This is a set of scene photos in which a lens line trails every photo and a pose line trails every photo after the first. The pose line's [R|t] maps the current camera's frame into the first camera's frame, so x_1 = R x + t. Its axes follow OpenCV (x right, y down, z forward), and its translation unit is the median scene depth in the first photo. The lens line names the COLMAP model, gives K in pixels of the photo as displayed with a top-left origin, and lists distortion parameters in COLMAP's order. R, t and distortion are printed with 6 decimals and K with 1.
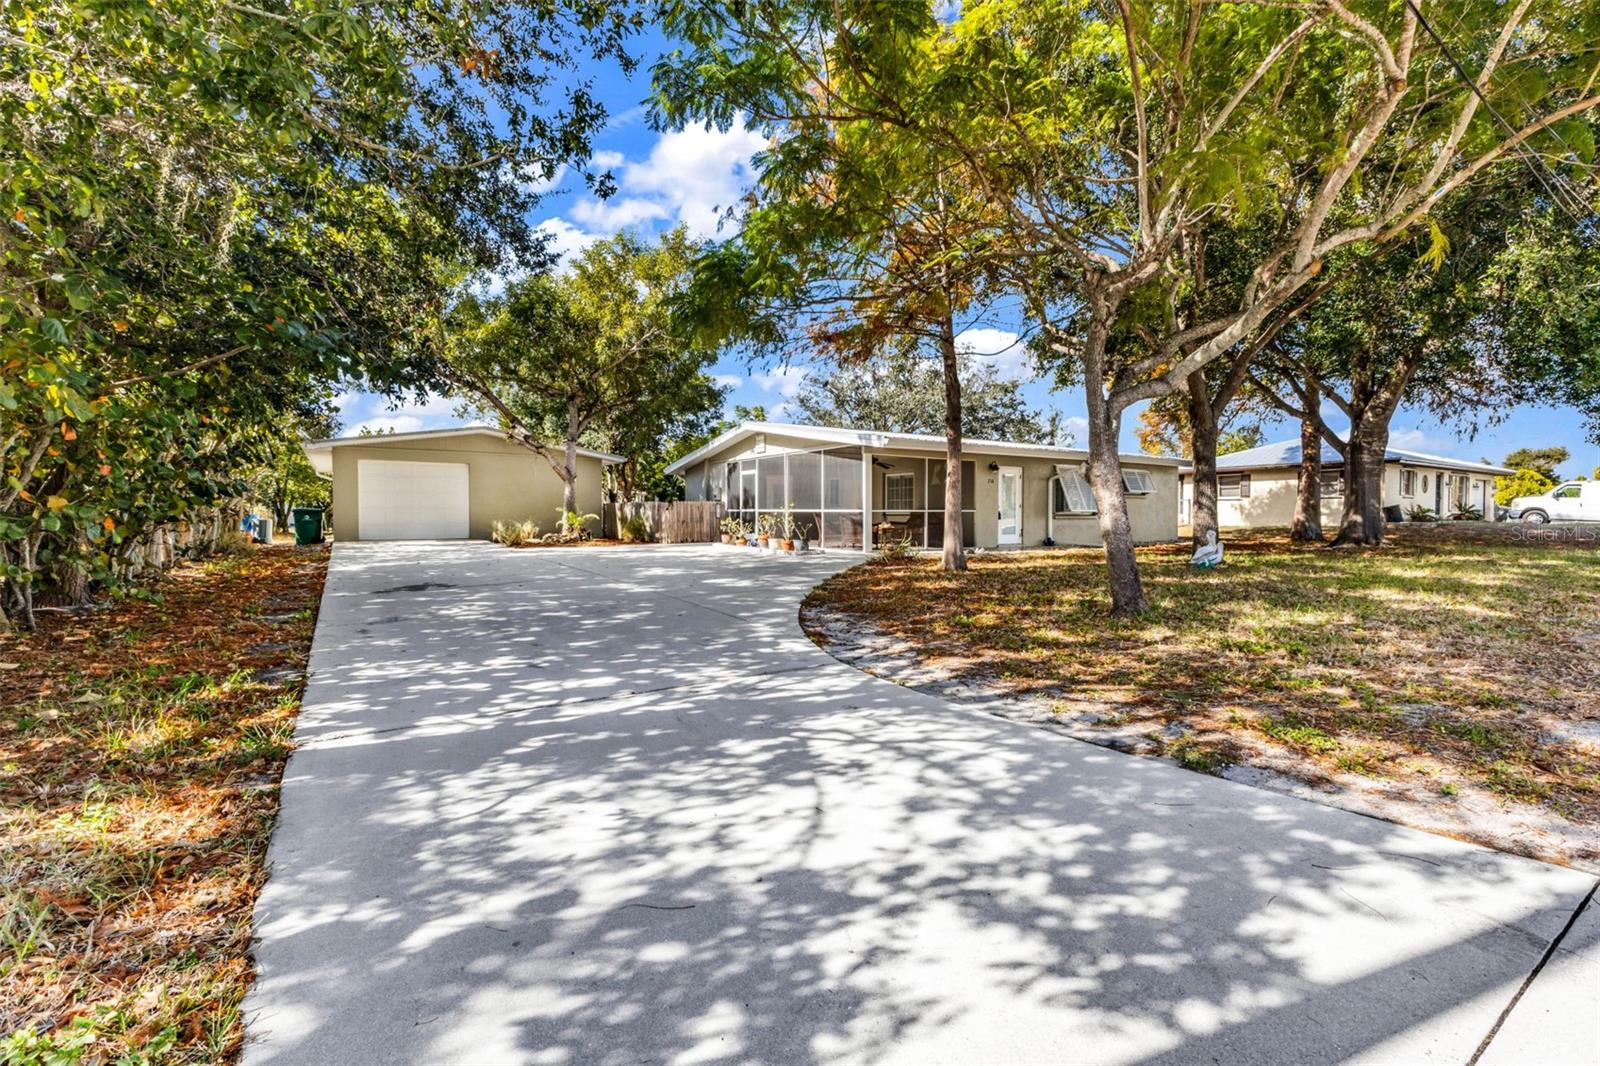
lens RADIAL K [[707.3, 0, 805.0], [0, 707.3, 526.8], [0, 0, 1]] dist [0.014432, 0.000414]
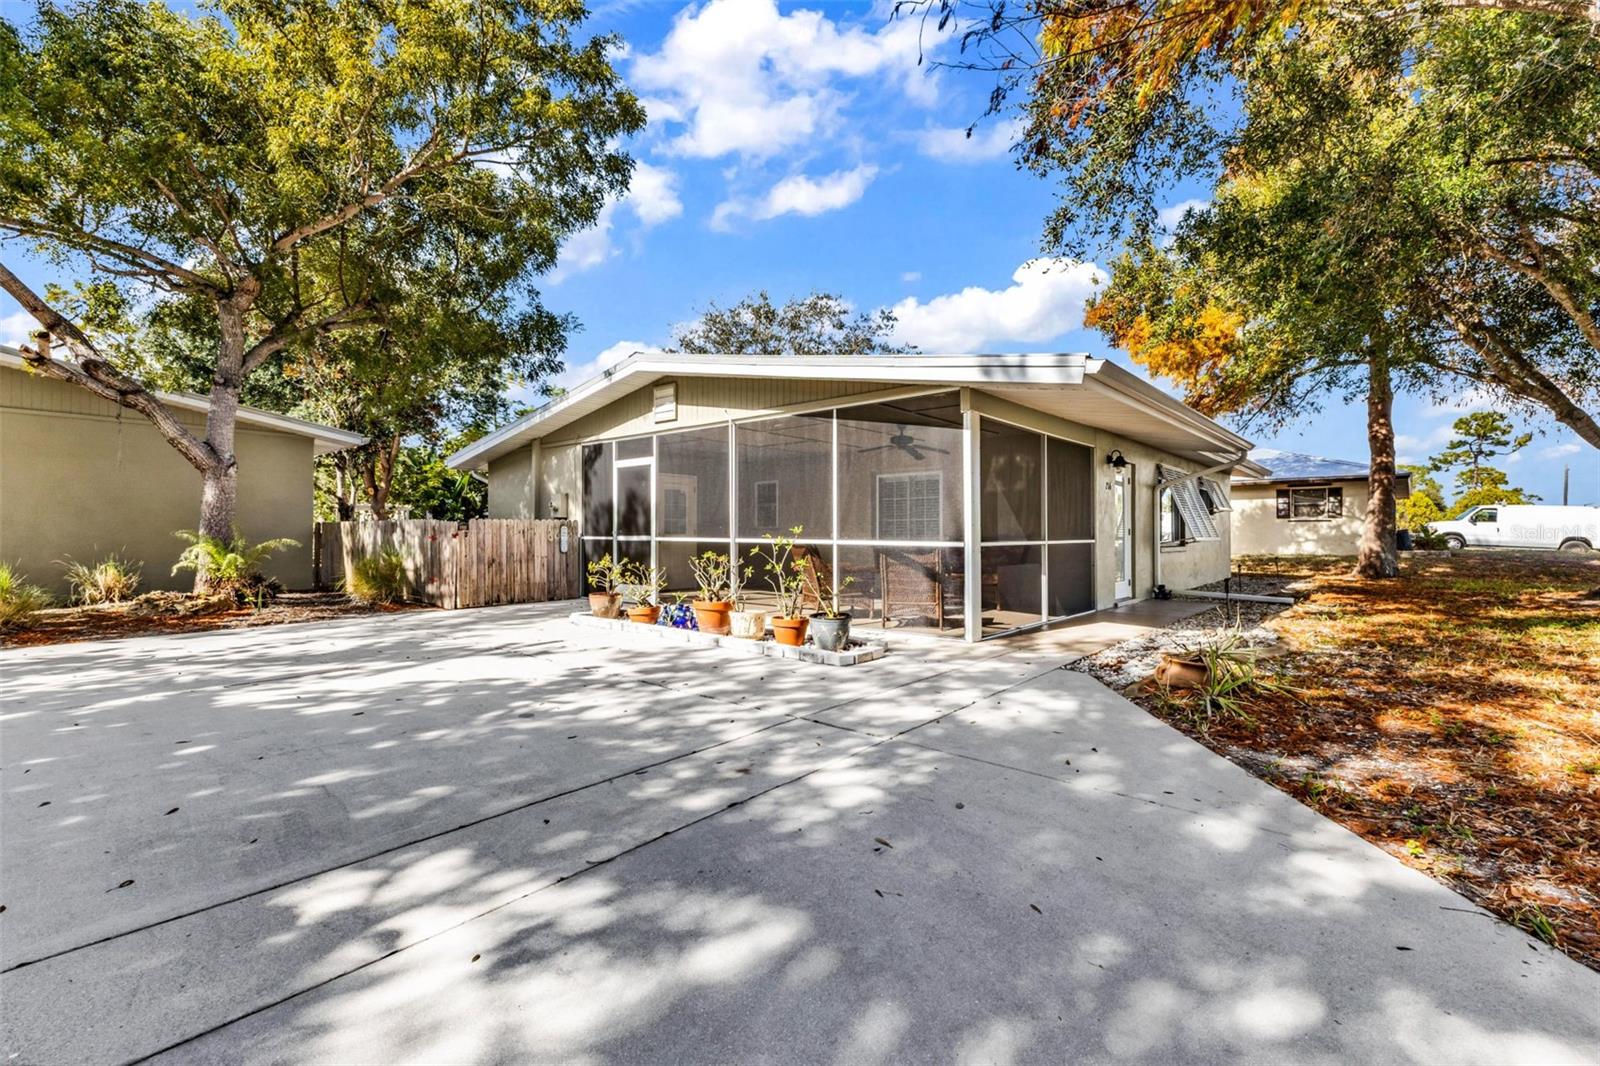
lens RADIAL K [[707.3, 0, 796.6], [0, 707.3, 536.5], [0, 0, 1]] dist [0.014432, 0.000414]
pose [[0.963260, 0.000401, 0.268572, -0.096185], [0.003495, 0.999896, -0.014027, -0.015495], [-0.268549, 0.014450, 0.963158, 0.451204]]
